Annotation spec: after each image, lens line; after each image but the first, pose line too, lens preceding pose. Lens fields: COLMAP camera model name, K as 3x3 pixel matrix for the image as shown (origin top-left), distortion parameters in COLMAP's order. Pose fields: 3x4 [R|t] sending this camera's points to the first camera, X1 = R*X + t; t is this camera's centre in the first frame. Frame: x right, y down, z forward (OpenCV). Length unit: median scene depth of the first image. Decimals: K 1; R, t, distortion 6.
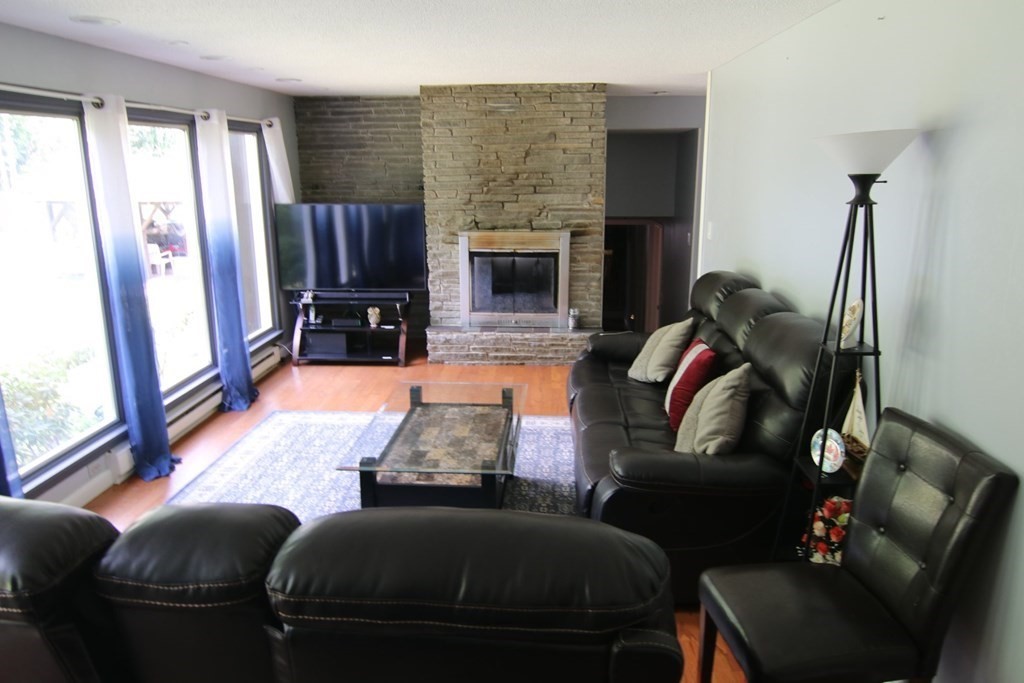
lens RADIAL K [[724.1, 0, 512.0], [0, 724.1, 341.5], [0, 0, 1]] dist [0.000154, -0.001433]
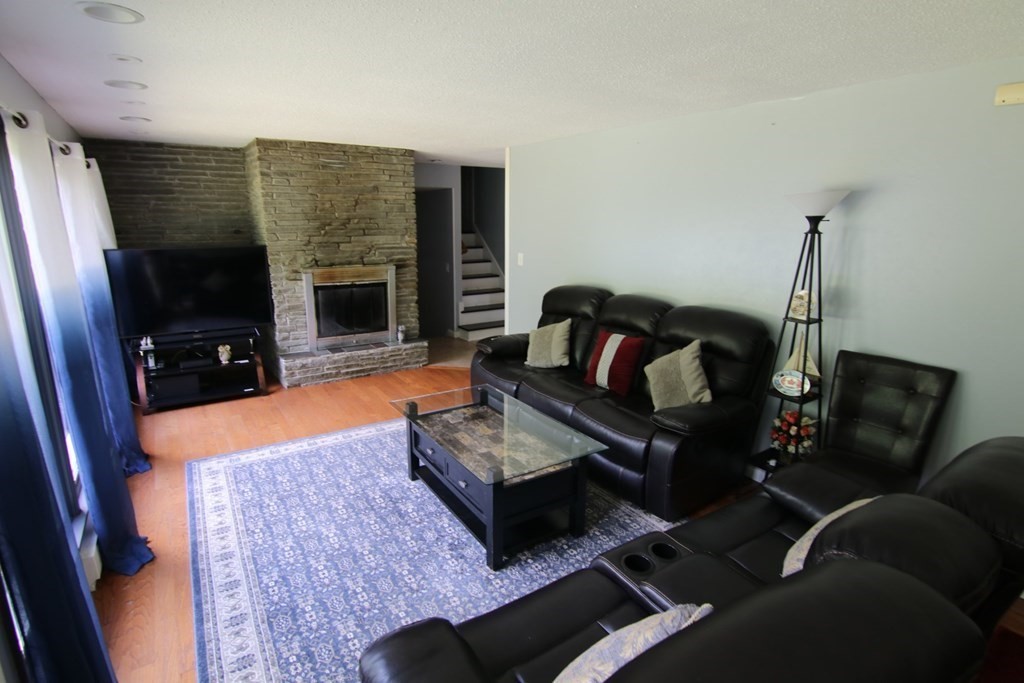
lens RADIAL K [[511.4, 0, 507.4], [0, 511.4, 341.1], [0, 0, 1]] dist [-0.003241, -0.013677]
pose [[0.809721, -0.127193, 0.572864, -0.285759], [0.129168, 0.990916, 0.037439, -0.027632], [-0.572422, 0.043680, 0.818795, 0.158208]]
